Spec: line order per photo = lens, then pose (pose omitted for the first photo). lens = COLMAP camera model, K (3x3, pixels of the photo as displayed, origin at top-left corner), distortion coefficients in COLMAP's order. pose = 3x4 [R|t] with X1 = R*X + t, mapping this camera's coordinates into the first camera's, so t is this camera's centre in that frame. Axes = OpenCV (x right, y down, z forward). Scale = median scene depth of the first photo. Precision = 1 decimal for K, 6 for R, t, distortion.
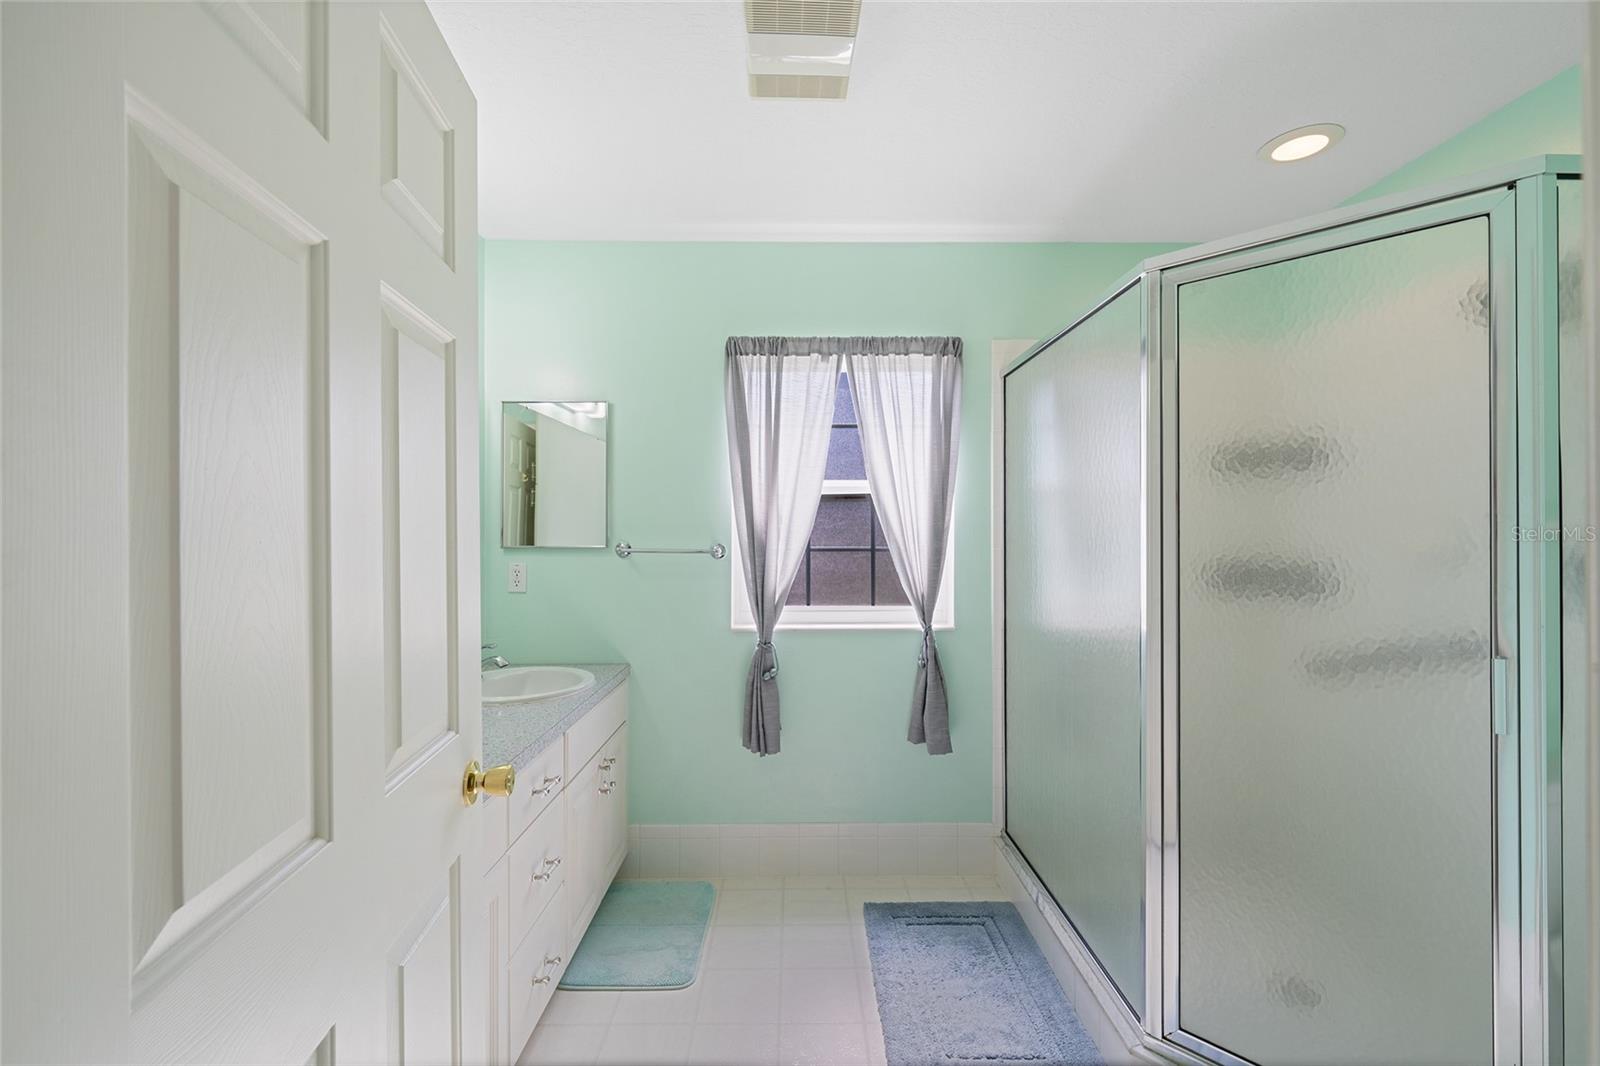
lens RADIAL K [[670.3, 0, 803.7], [0, 670.3, 539.9], [0, 0, 1]] dist [0.000688, -0.000454]
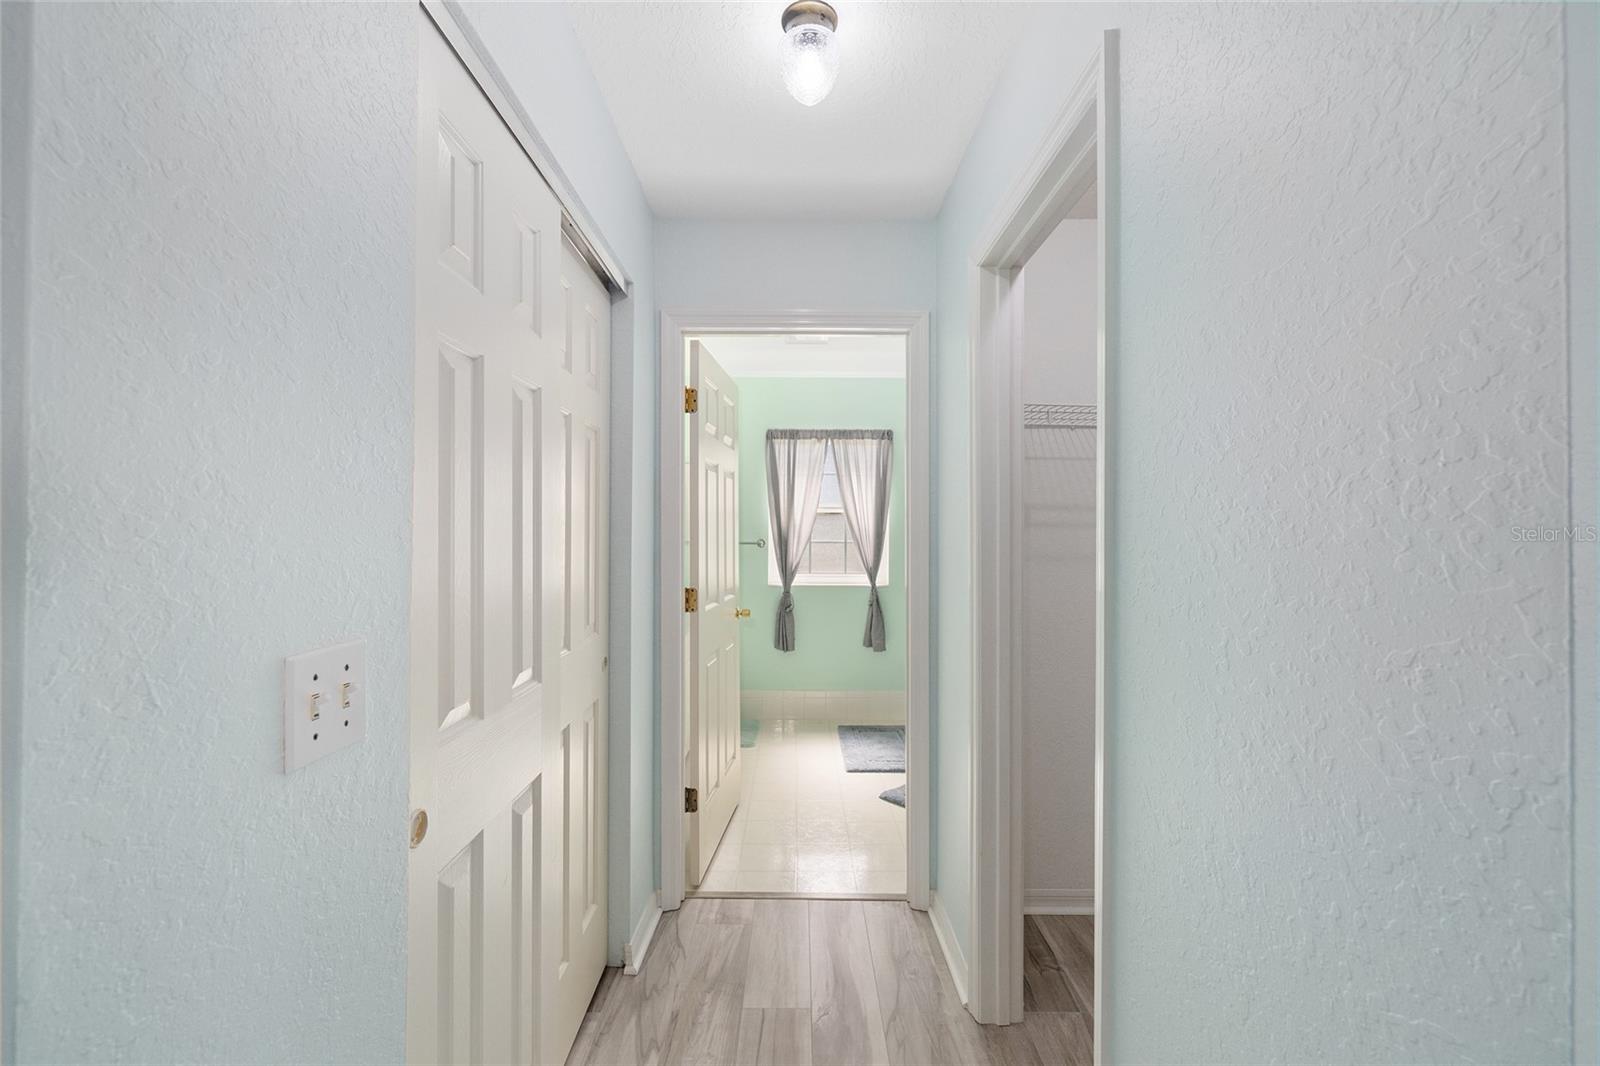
lens RADIAL K [[670.3, 0, 804.8], [0, 670.3, 533.2], [0, 0, 1]] dist [0.000688, -0.000454]
pose [[0.999887, 0.003782, -0.014552, 0.019792], [-0.003885, 0.999968, -0.007055, 0.001474], [0.014525, 0.007111, 0.999869, -0.875205]]
